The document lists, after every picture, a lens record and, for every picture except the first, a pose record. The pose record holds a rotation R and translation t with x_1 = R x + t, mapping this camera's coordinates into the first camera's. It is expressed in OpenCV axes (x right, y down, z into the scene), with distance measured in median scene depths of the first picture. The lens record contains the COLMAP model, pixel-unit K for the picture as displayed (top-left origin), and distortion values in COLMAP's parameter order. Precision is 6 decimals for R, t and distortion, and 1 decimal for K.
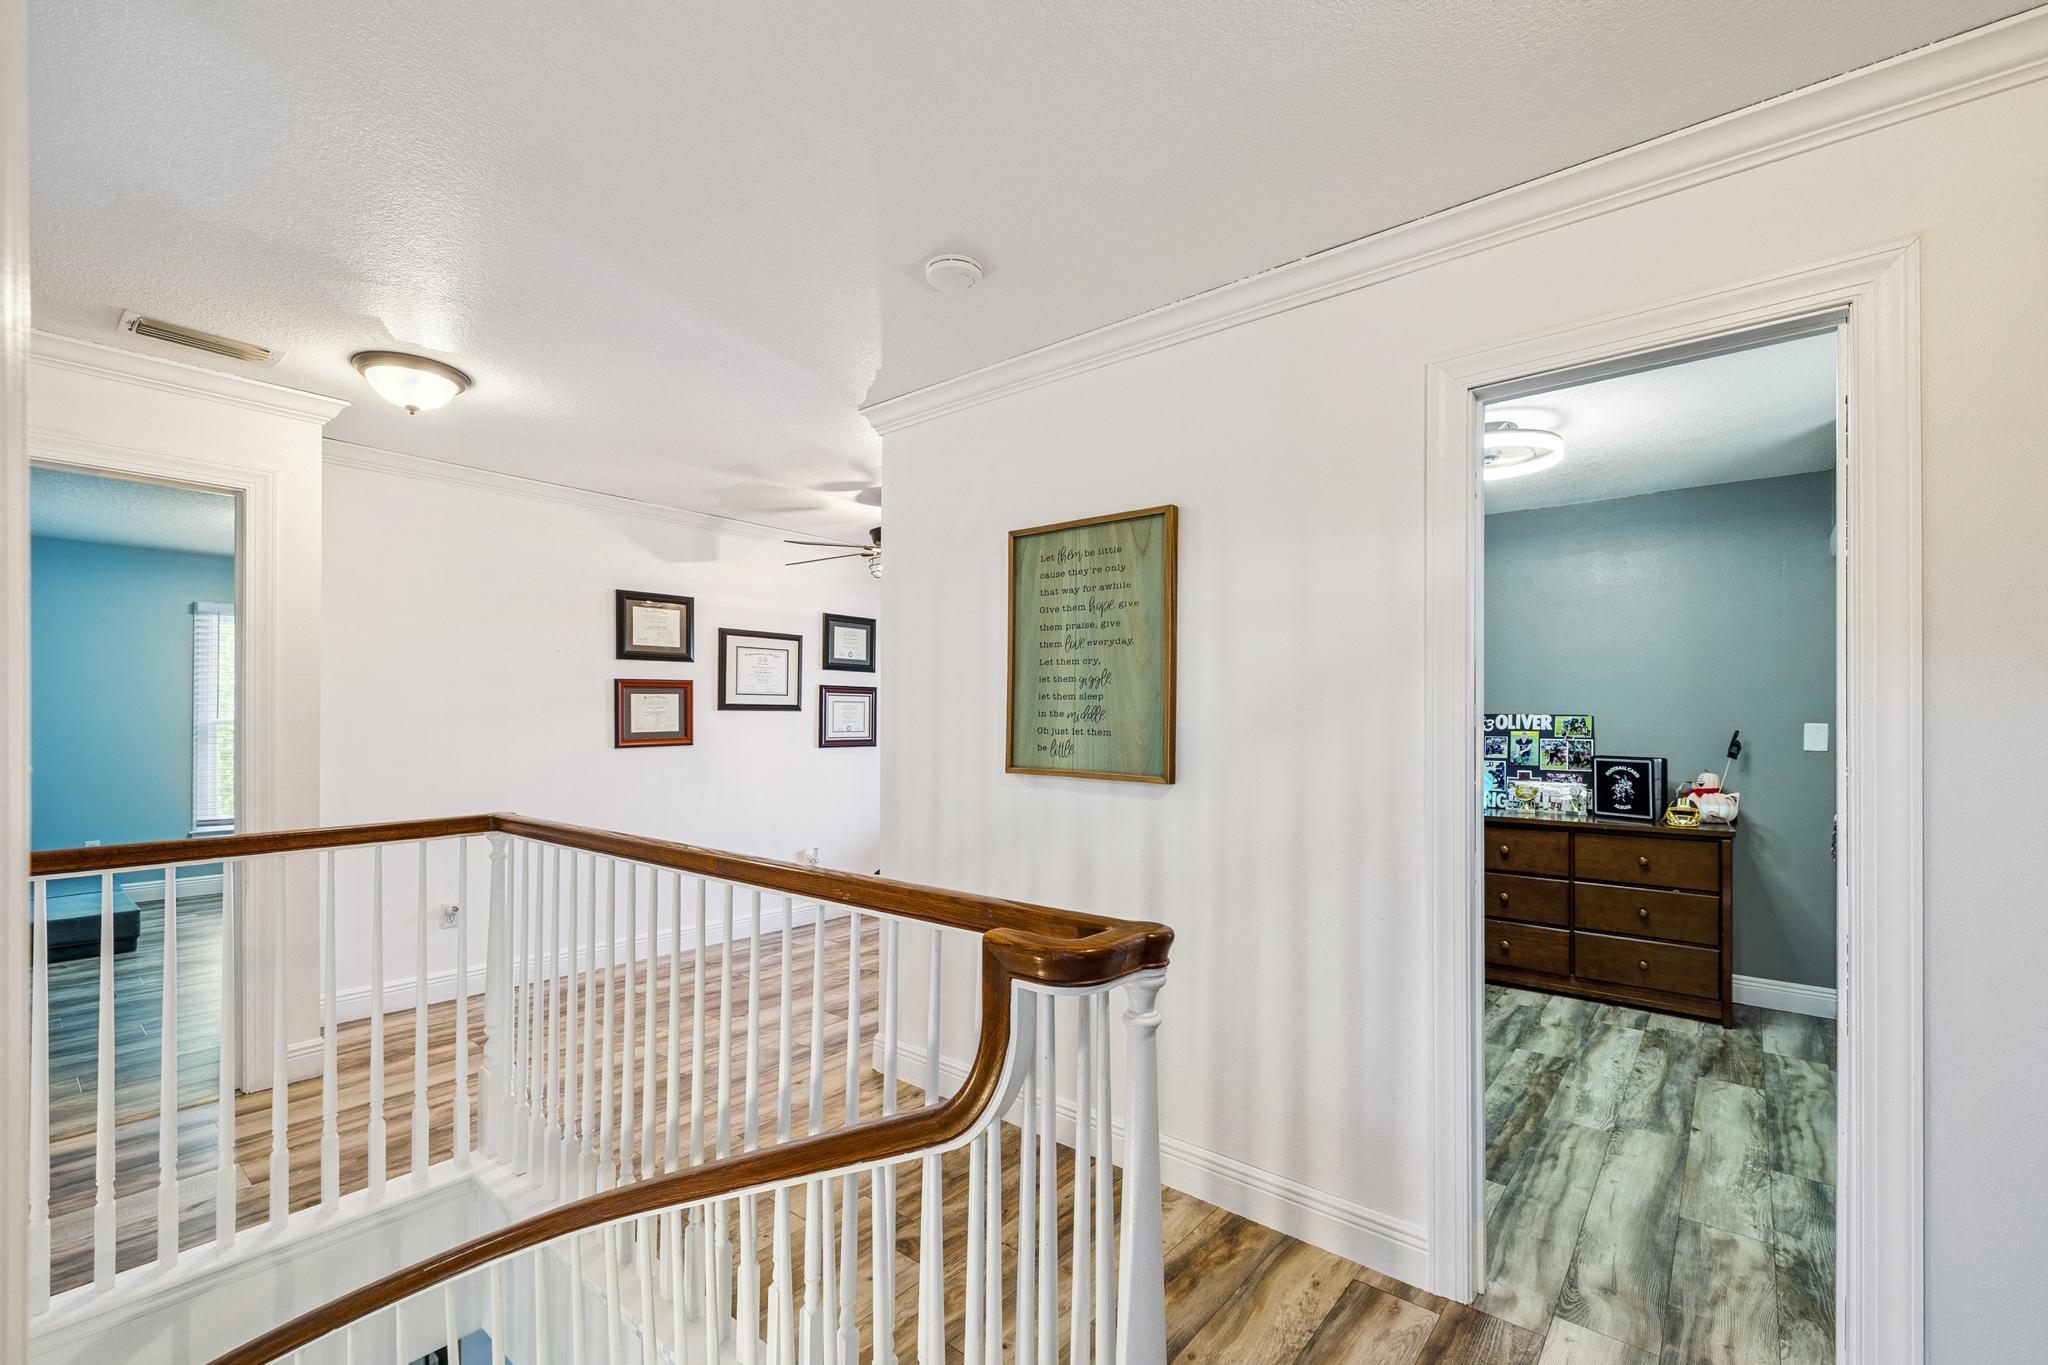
lens RADIAL K [[865.6, 0, 1018.9], [0, 865.6, 715.3], [0, 0, 1]] dist [0.001875, -0.000703]
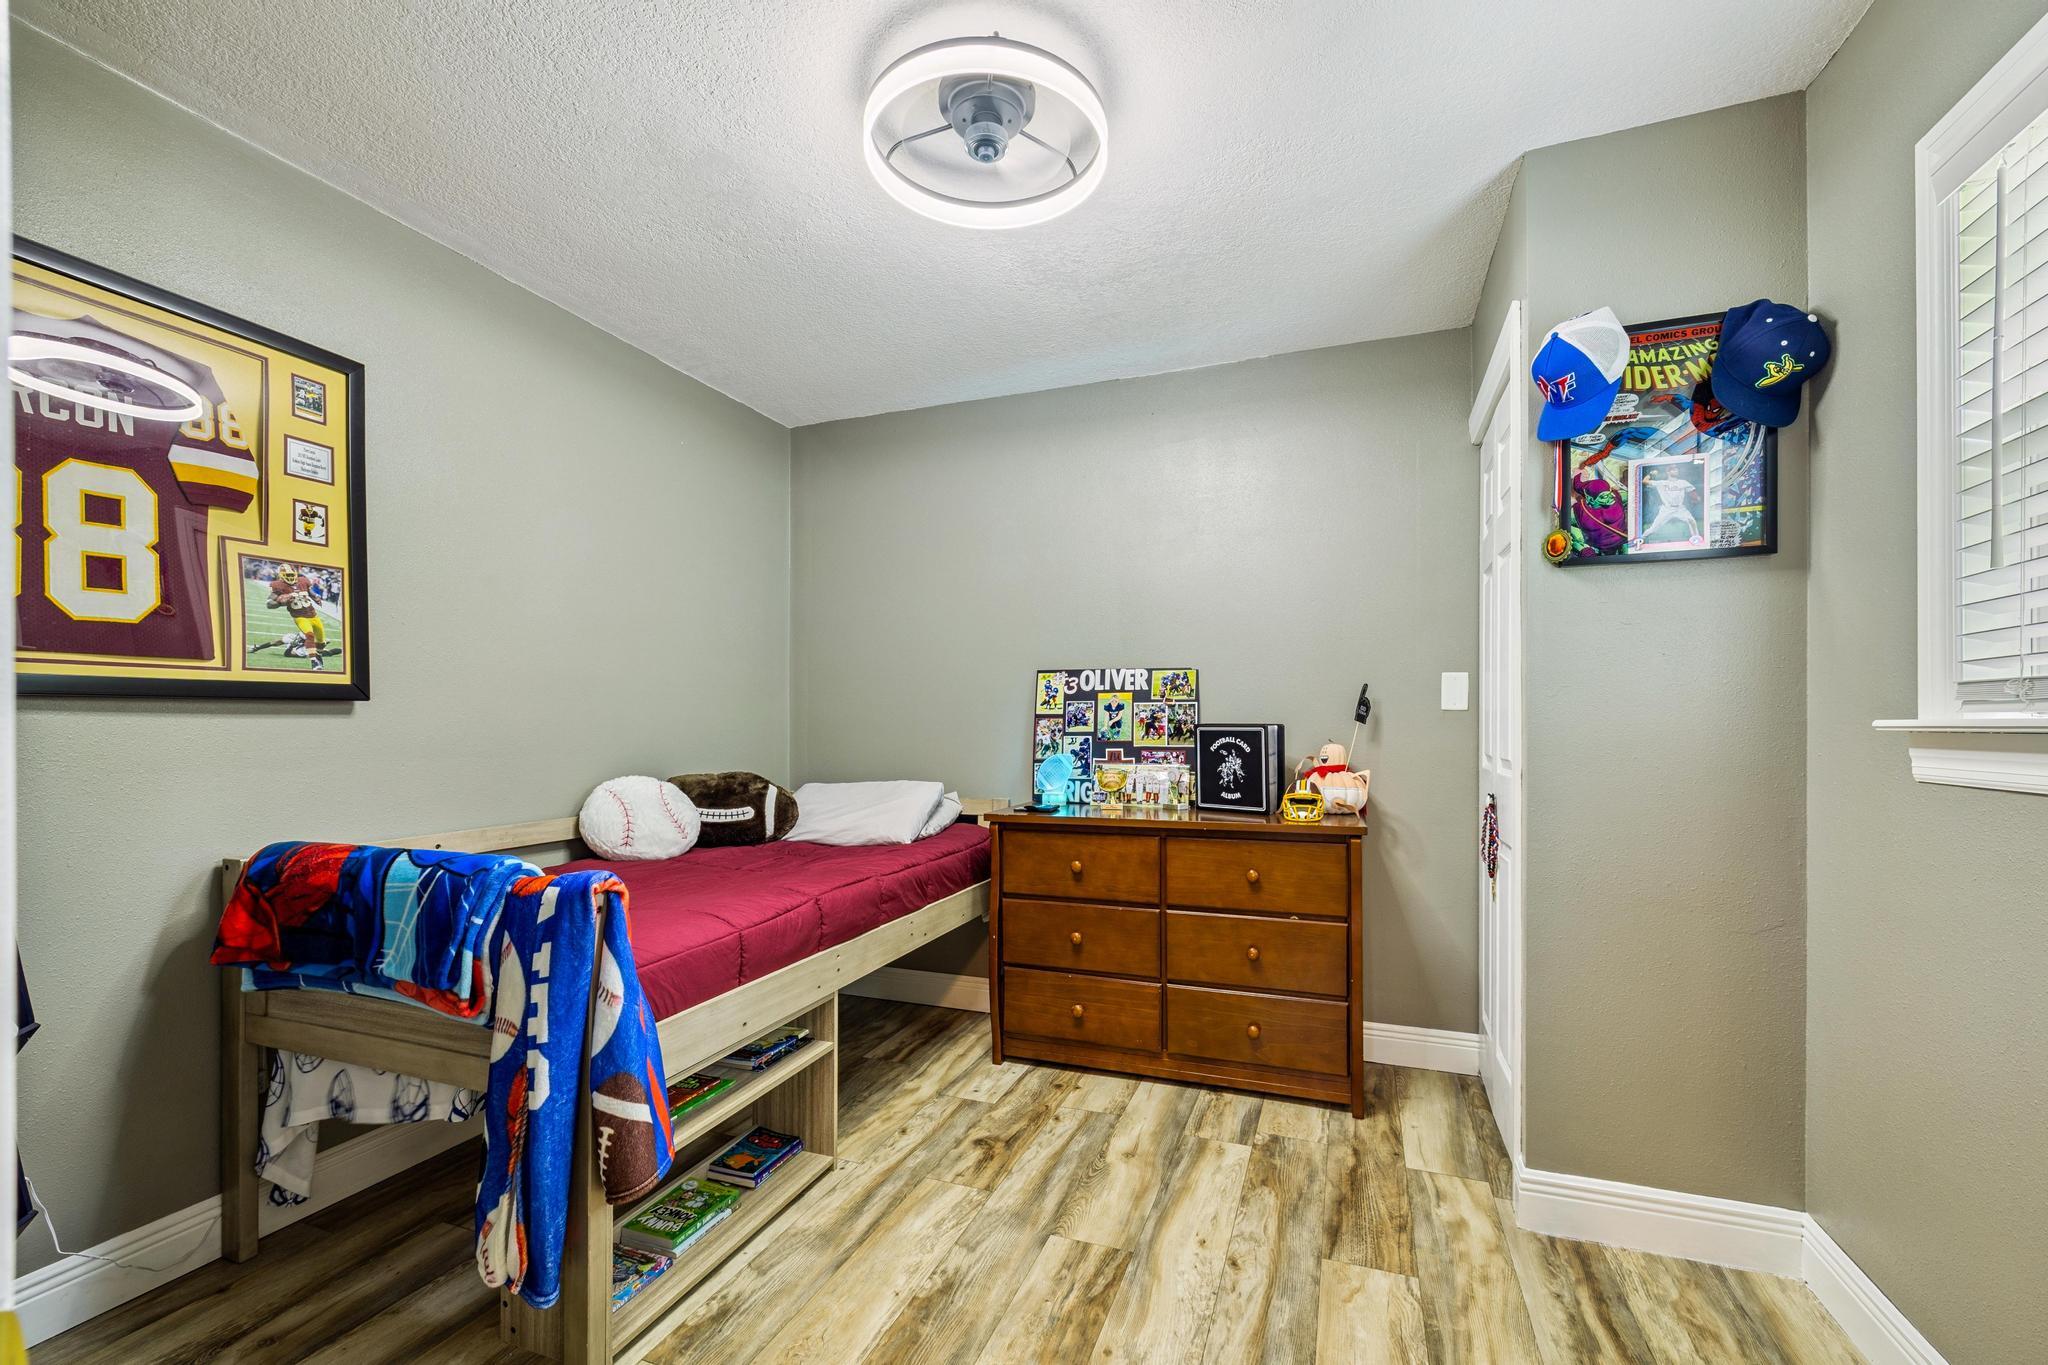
lens RADIAL K [[865.6, 0, 1015.9], [0, 865.6, 723.0], [0, 0, 1]] dist [0.001875, -0.000703]
pose [[0.948029, -0.009091, 0.318056, 0.328669], [0.007281, 0.999950, 0.006881, 0.043279], [-0.318102, -0.004208, 0.948047, 0.416028]]
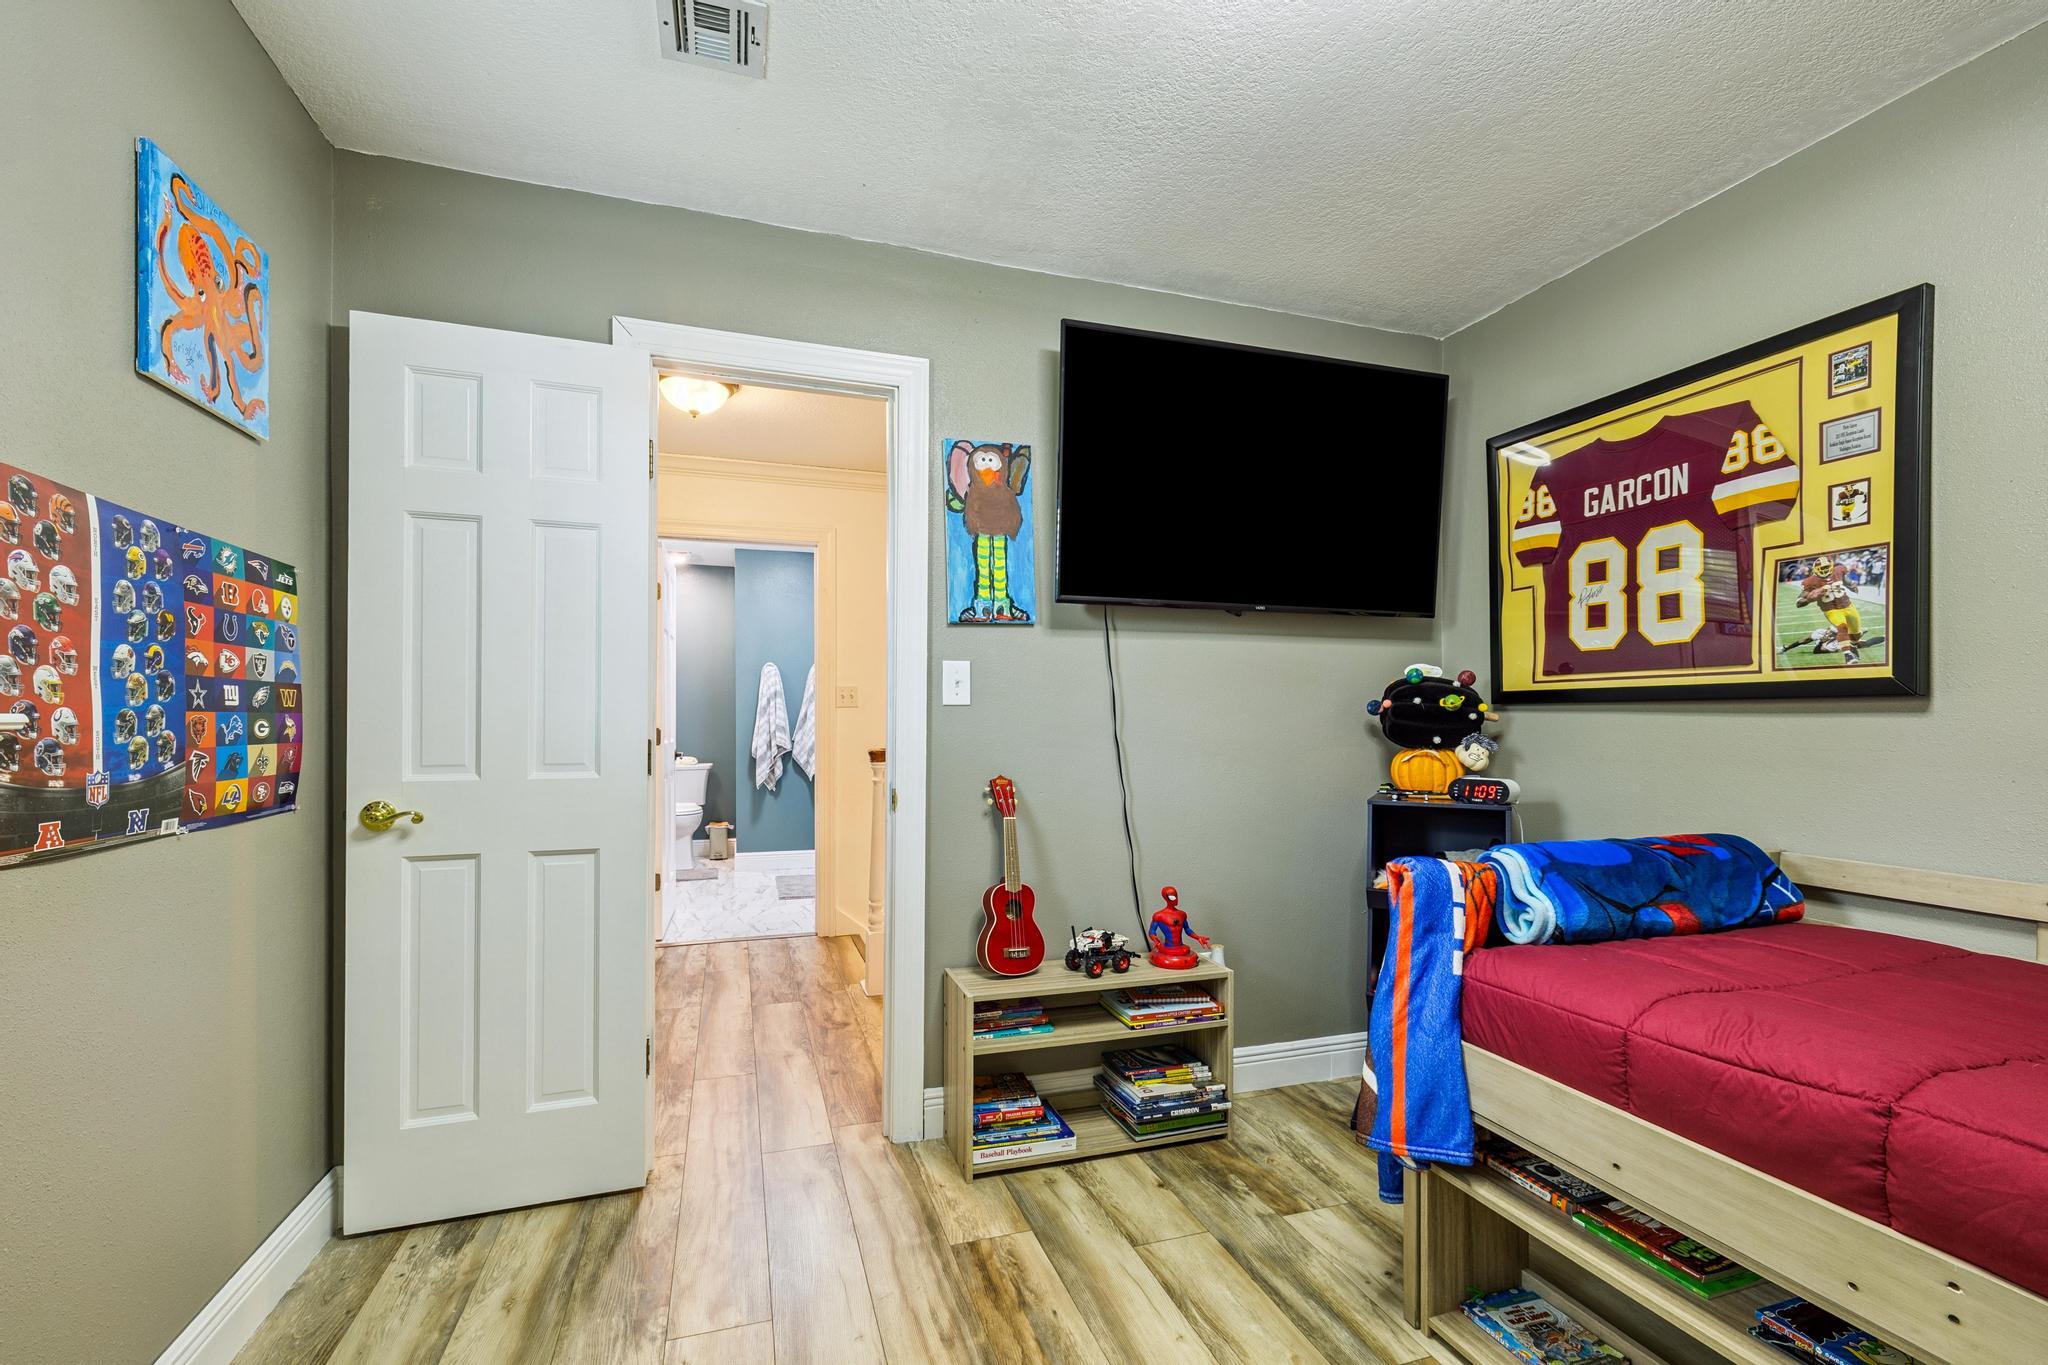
lens RADIAL K [[865.6, 0, 1007.6], [0, 865.6, 723.0], [0, 0, 1]] dist [0.001875, -0.000703]
pose [[-0.535380, -0.005682, -0.844592, 0.733879], [-0.005440, 0.999980, -0.003279, 0.048159], [0.844594, 0.002839, -0.535400, 0.896266]]
